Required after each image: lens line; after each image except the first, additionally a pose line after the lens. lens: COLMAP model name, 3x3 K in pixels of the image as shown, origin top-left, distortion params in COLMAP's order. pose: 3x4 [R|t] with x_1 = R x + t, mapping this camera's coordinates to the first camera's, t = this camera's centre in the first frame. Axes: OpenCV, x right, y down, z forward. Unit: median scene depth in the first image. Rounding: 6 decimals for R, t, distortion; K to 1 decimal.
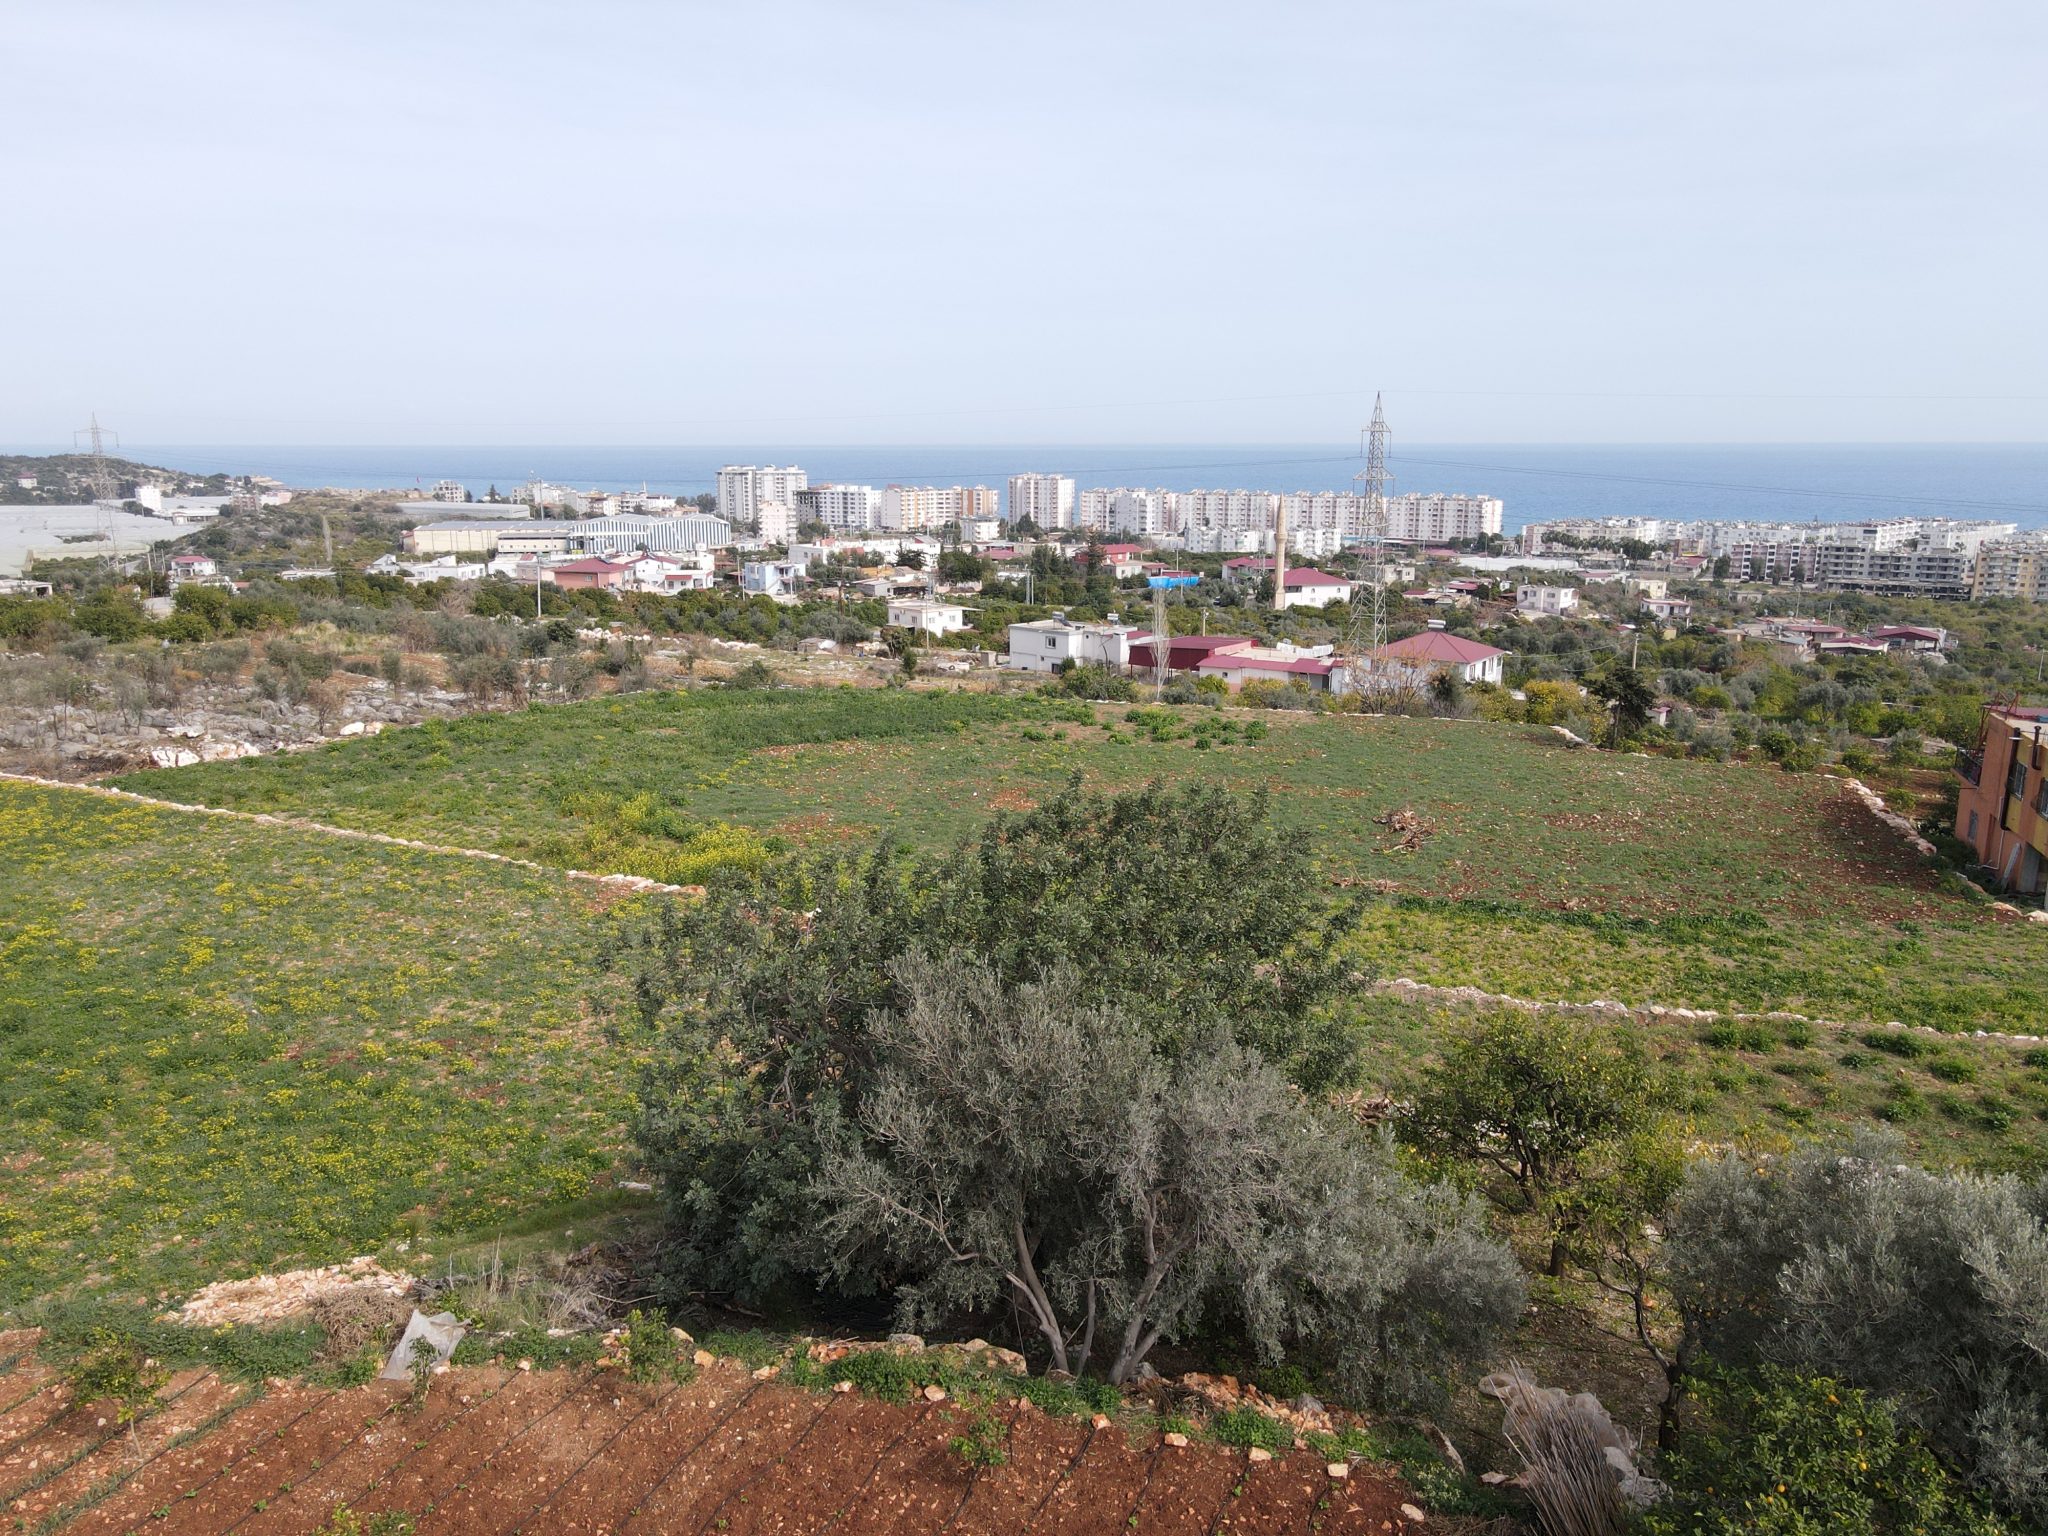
lens RADIAL K [[1499.6, 0, 1018.3], [0, 1499.6, 774.9], [0, 0, 1]] dist [-0.013994, 0.051336]
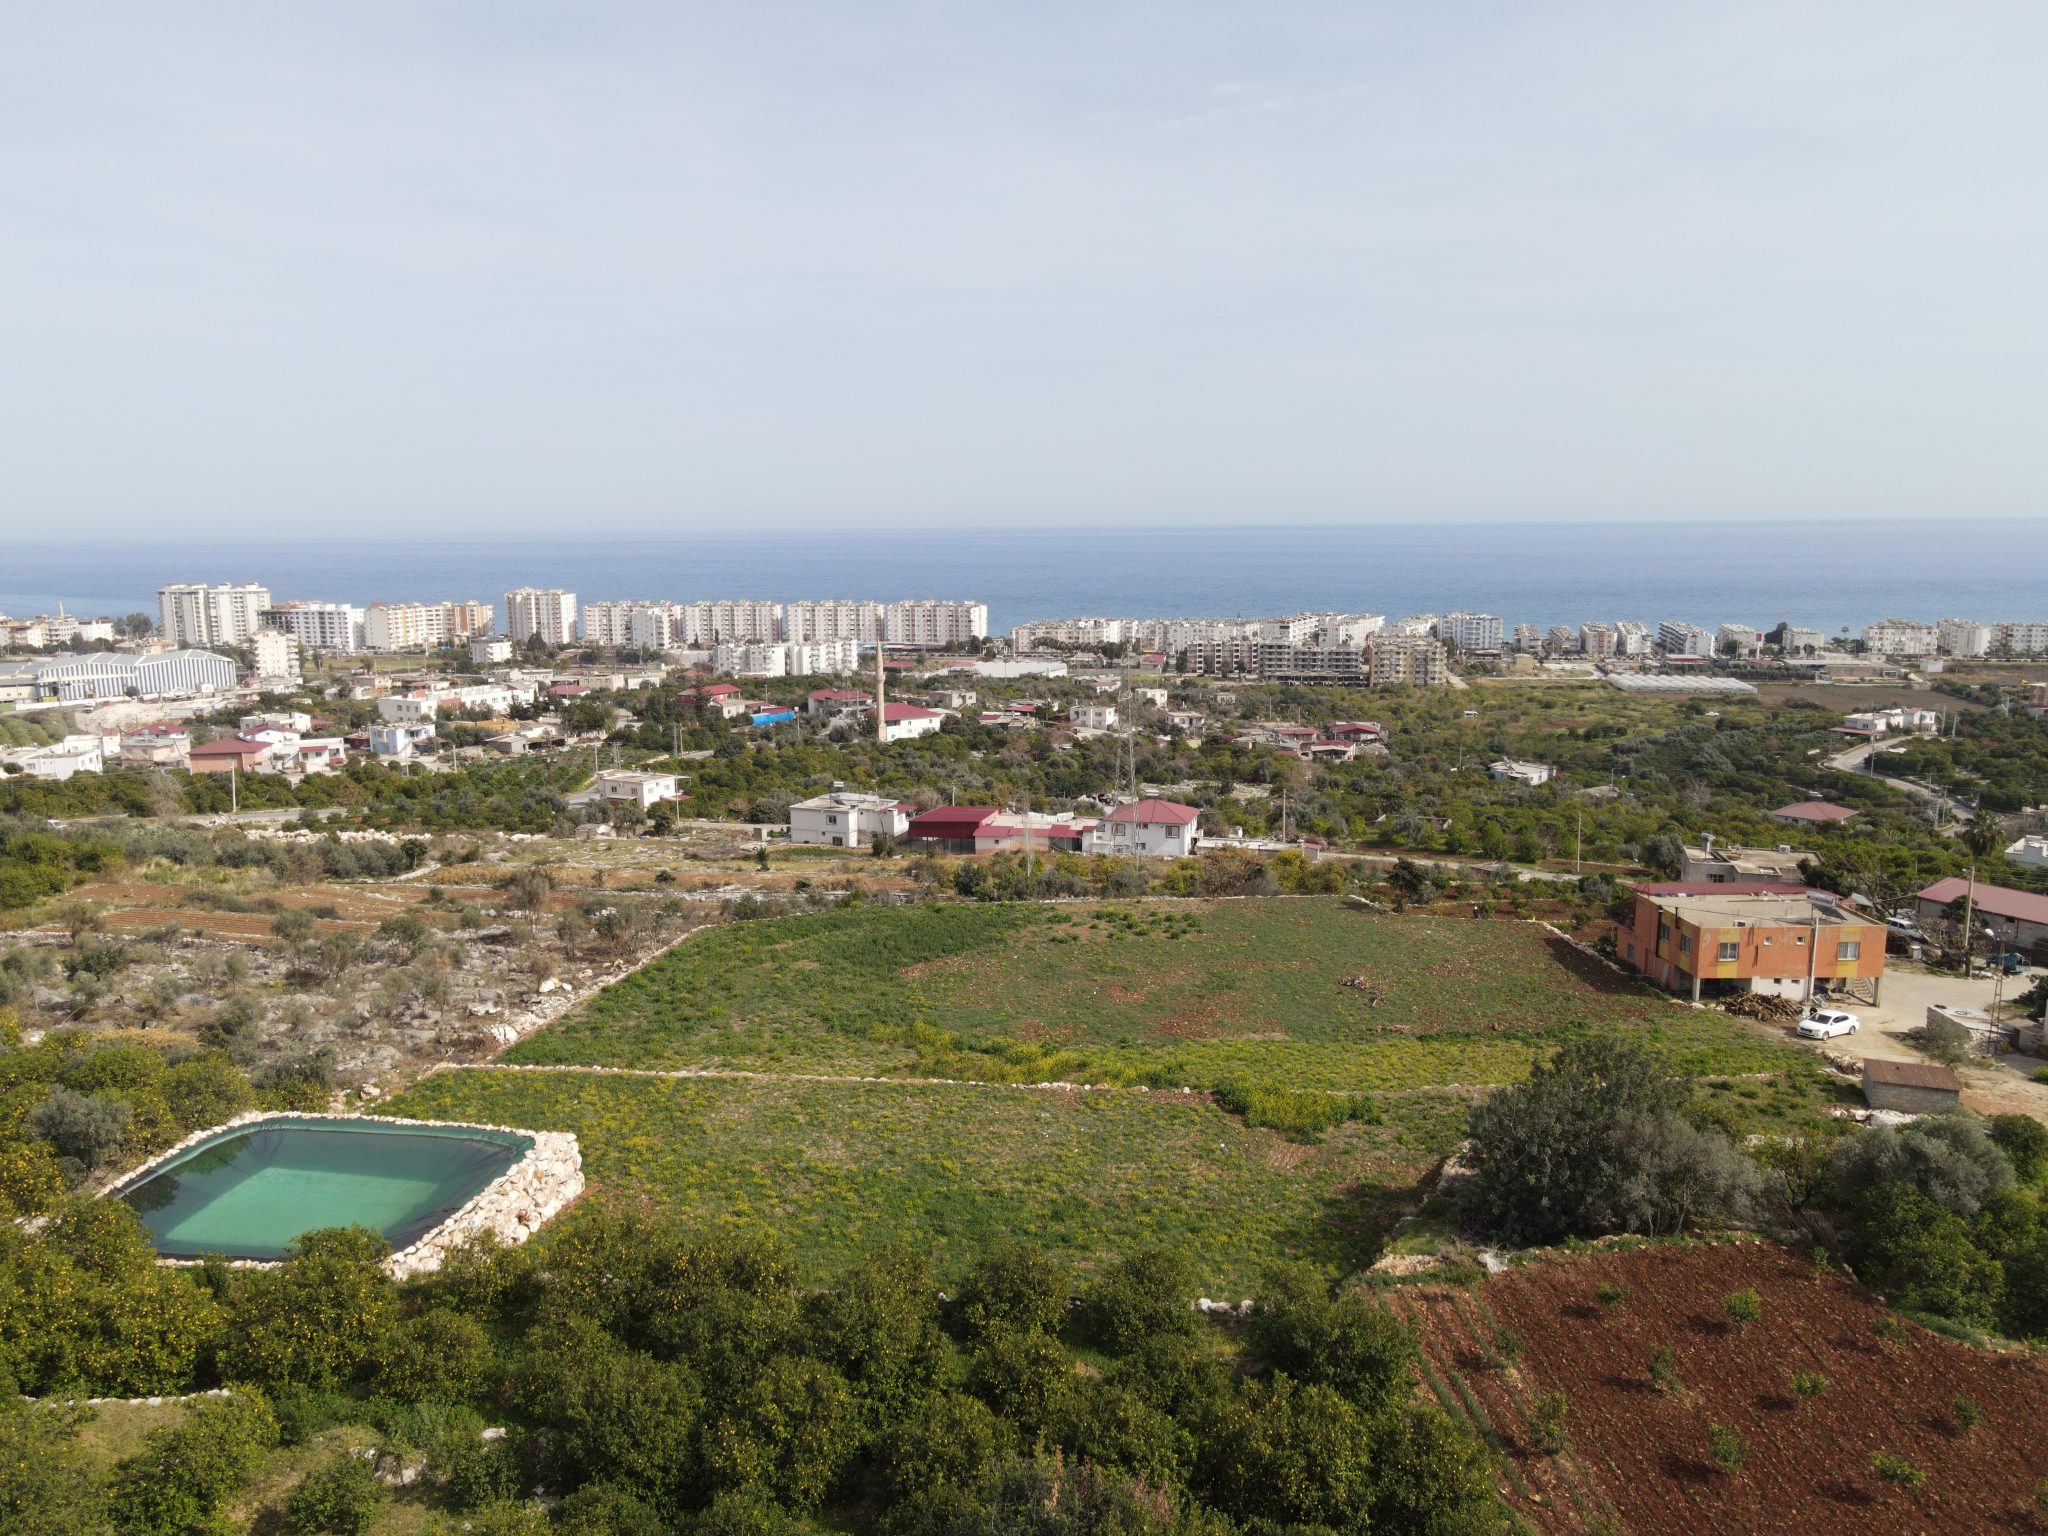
lens RADIAL K [[1498.1, 0, 1016.9], [0, 1498.1, 777.7], [0, 0, 1]] dist [-0.009446, 0.045224]
pose [[0.934191, -0.067516, 0.350328, -0.135394], [0.086038, 0.995584, -0.037560, -0.033711], [-0.346245, 0.065230, 0.935874, -0.092879]]
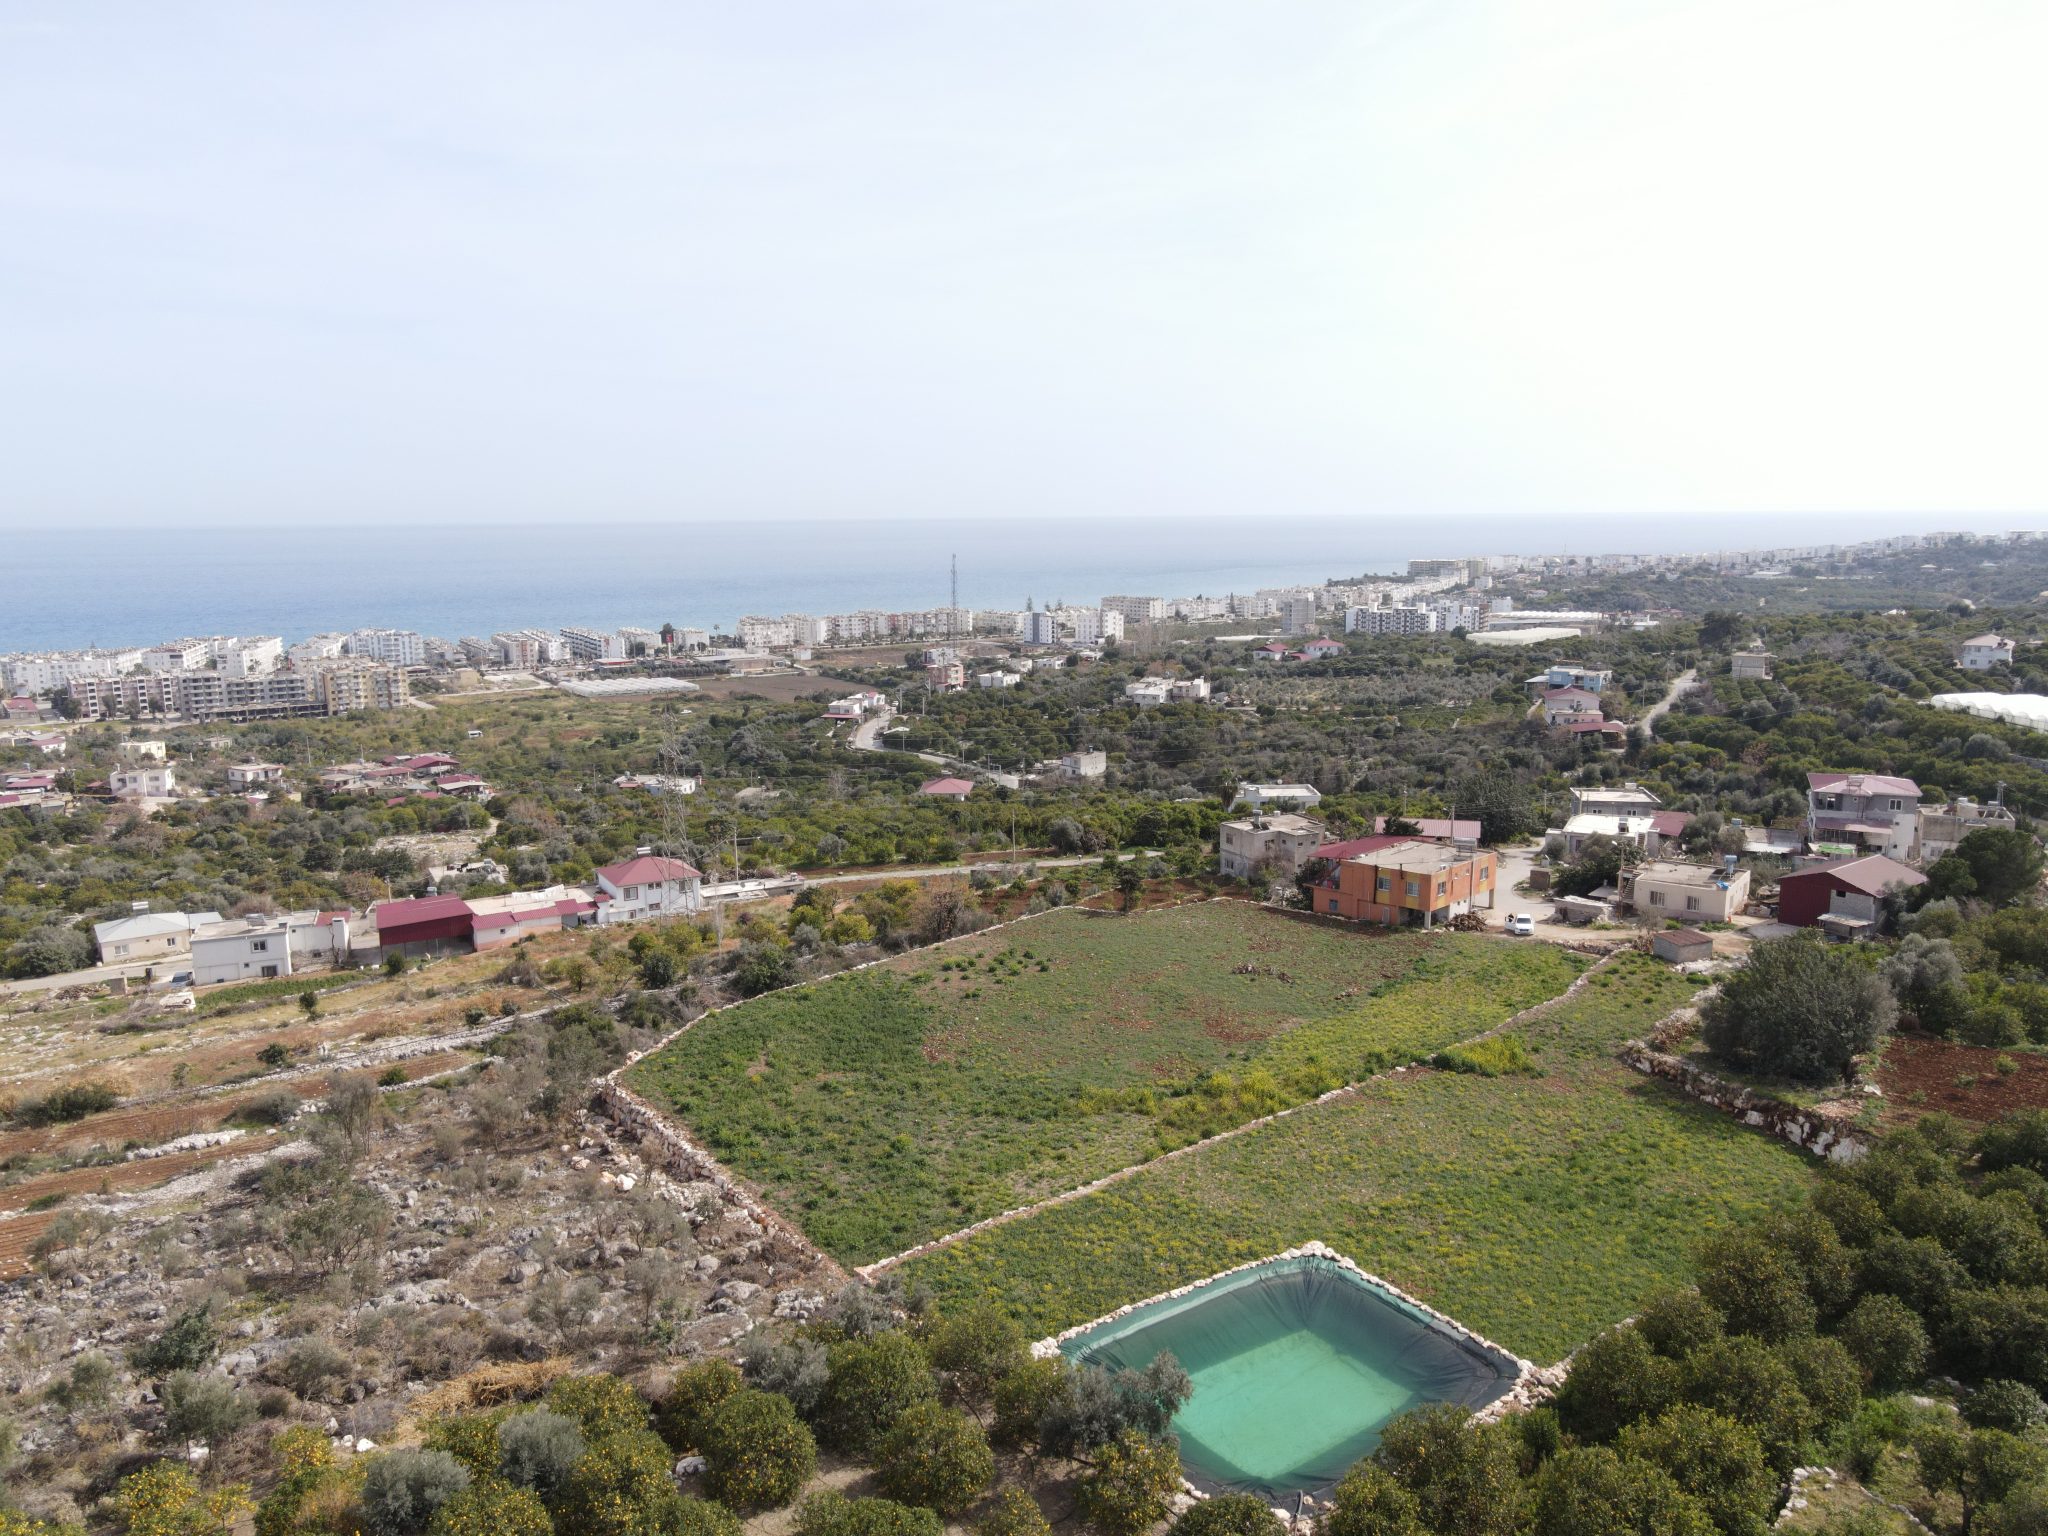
lens RADIAL K [[1499.6, 0, 1018.3], [0, 1499.6, 774.9], [0, 0, 1]] dist [-0.013994, 0.051336]
pose [[0.410056, -0.159271, 0.898046, -0.328520], [0.207443, 0.975115, 0.078219, -0.089259], [-0.888156, 0.154219, 0.432892, 0.069884]]
